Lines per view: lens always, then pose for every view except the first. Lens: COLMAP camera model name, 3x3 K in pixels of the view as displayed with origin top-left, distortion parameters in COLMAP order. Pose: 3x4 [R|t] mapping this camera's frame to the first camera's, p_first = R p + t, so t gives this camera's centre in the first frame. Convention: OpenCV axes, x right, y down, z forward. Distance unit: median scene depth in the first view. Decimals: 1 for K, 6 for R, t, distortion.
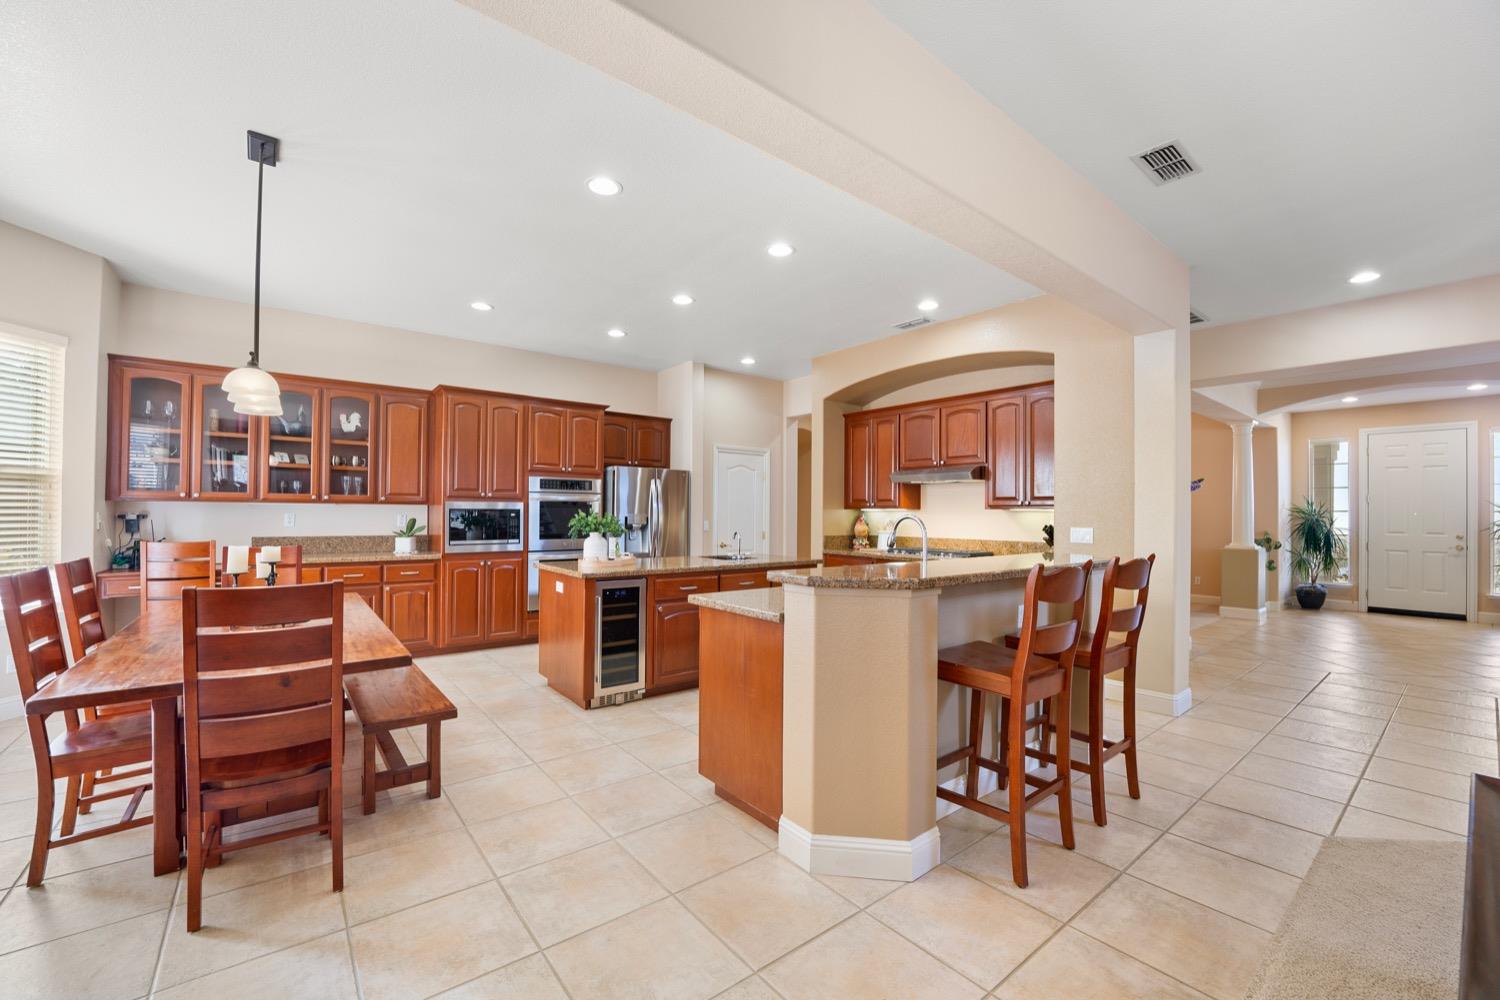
lens RADIAL K [[596.5, 0, 750.4], [0, 596.5, 504.3], [0, 0, 1]] dist [-0.023876, -0.000284]
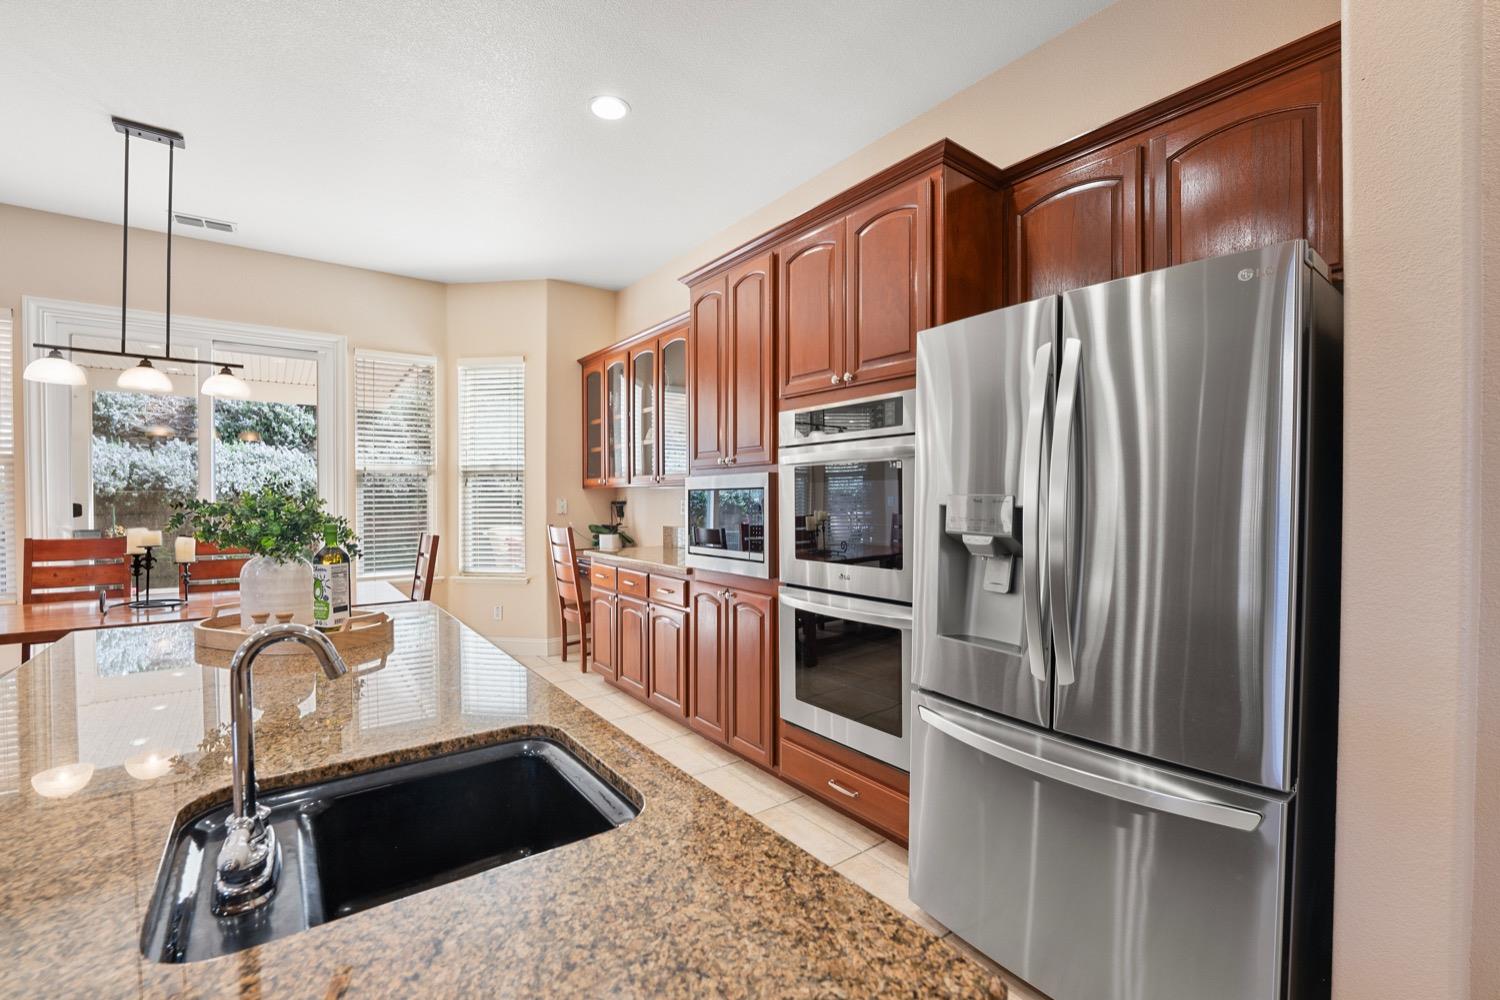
lens RADIAL K [[628.8, 0, 753.4], [0, 628.8, 503.1], [0, 0, 1]] dist [0.000465, 0.000033]
pose [[-0.015378, 0.002106, -0.999880, 0.091626], [0.022524, 0.999745, 0.001759, 0.019326], [0.999628, -0.022494, -0.015422, 1.010111]]
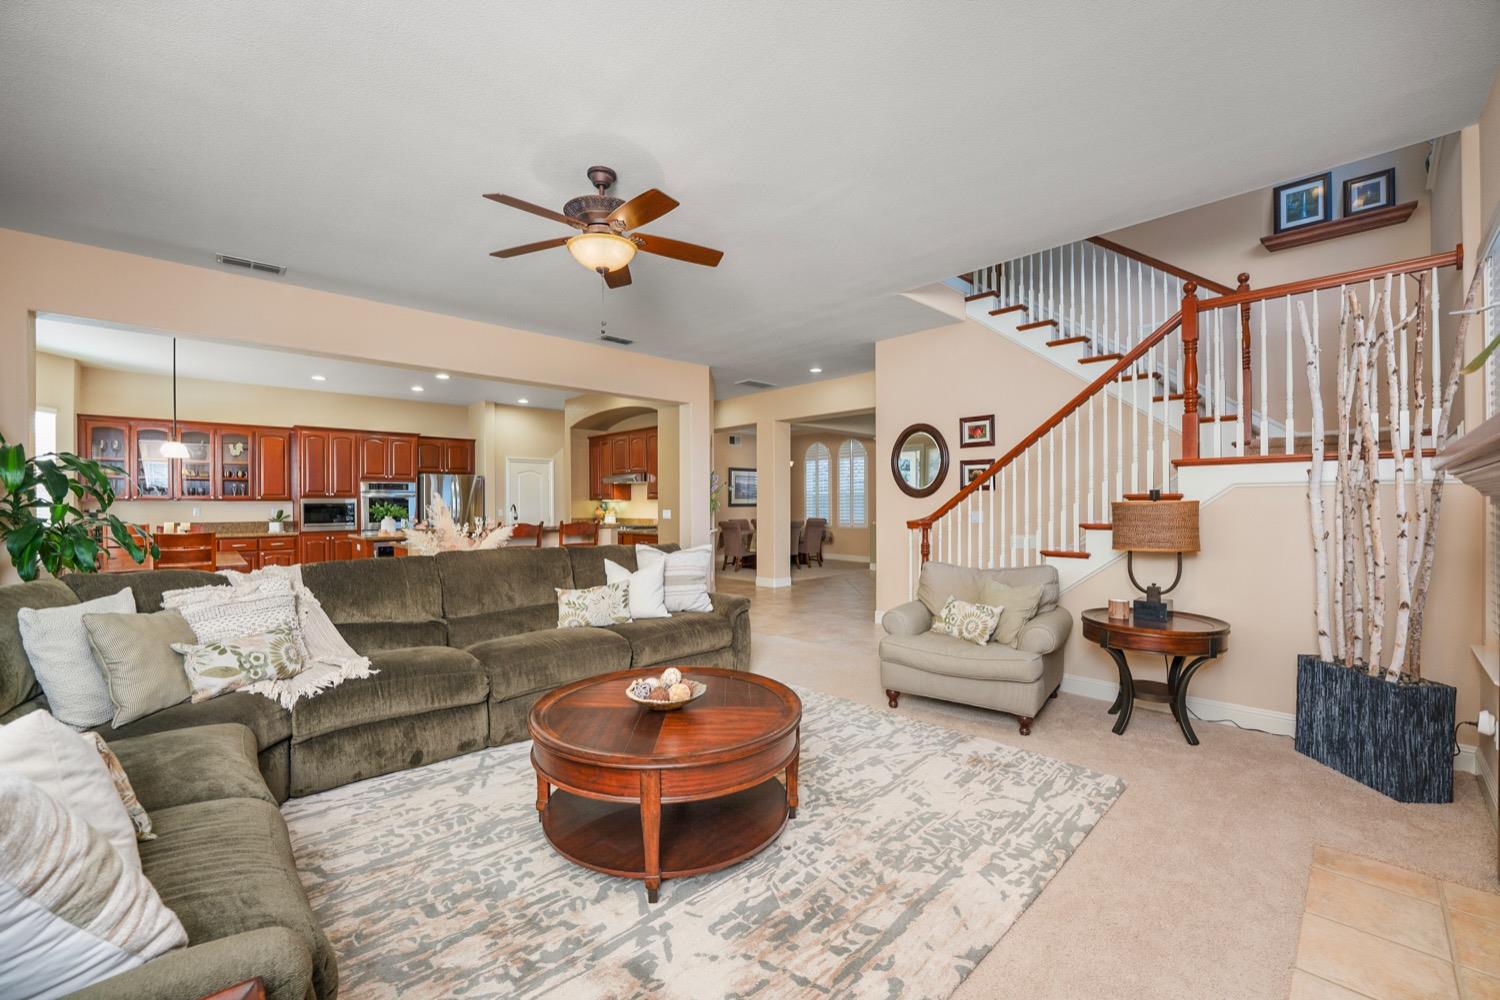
lens RADIAL K [[596.5, 0, 751.7], [0, 596.5, 506.5], [0, 0, 1]] dist [-0.023876, -0.000284]
pose [[0.996056, -0.011691, 0.087954, 0.517810], [0.009839, 0.999721, 0.021462, -0.006246], [-0.088181, -0.020512, 0.995893, -0.636598]]
